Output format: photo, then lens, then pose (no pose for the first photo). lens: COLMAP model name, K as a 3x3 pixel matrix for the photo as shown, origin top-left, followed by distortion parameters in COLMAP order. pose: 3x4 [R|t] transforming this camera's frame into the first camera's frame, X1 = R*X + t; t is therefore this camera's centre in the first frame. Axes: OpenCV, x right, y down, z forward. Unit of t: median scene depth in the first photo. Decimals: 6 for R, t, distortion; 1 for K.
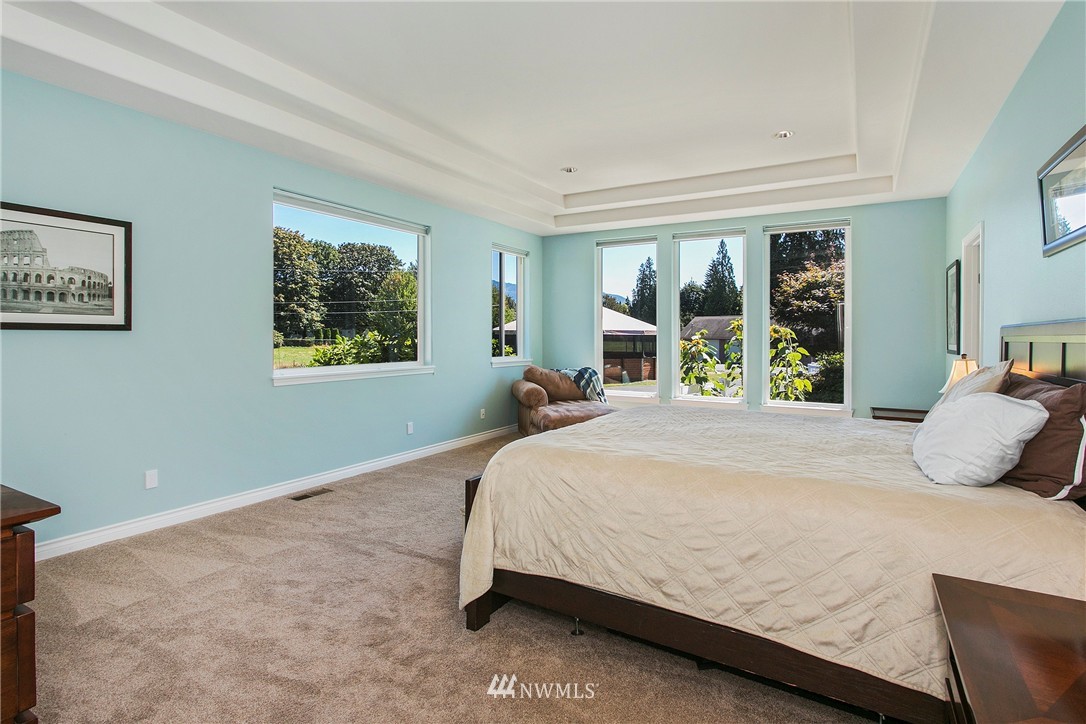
lens RADIAL K [[551.9, 0, 545.3], [0, 551.9, 345.9], [0, 0, 1]] dist [-0.002488, -0.000366]
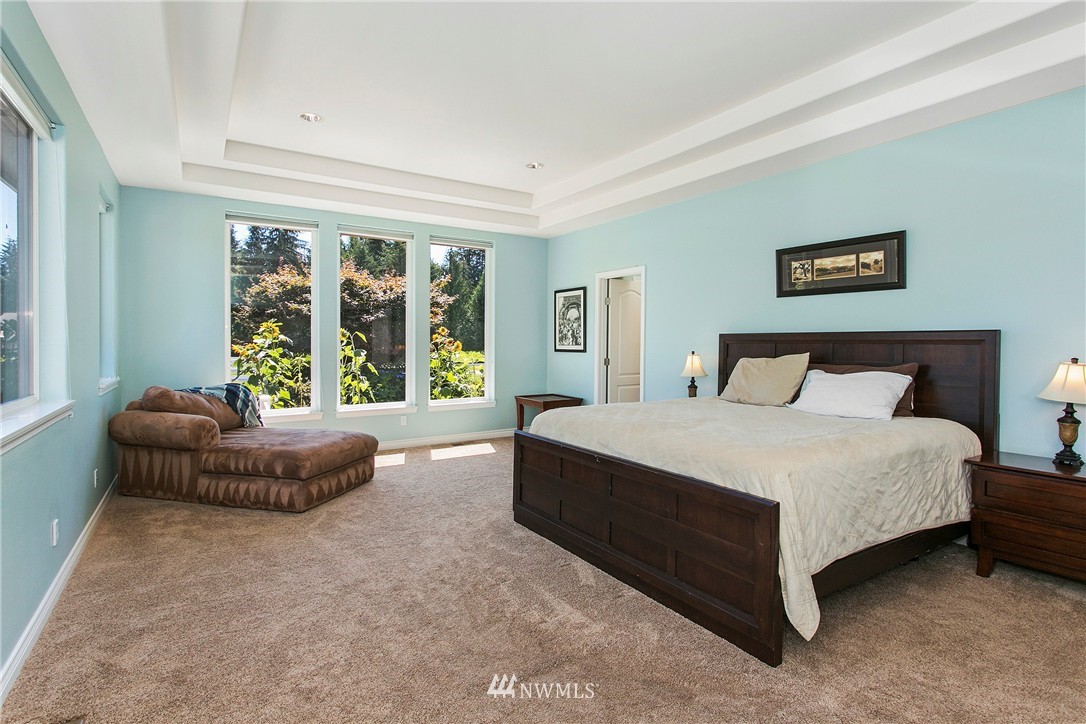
lens RADIAL K [[551.9, 0, 545.3], [0, 551.9, 345.9], [0, 0, 1]] dist [-0.002488, -0.000366]
pose [[0.463717, -0.009125, 0.885936, -0.379924], [0.010002, 0.999937, 0.005064, -0.008117], [-0.885927, 0.006513, 0.463779, 0.318275]]
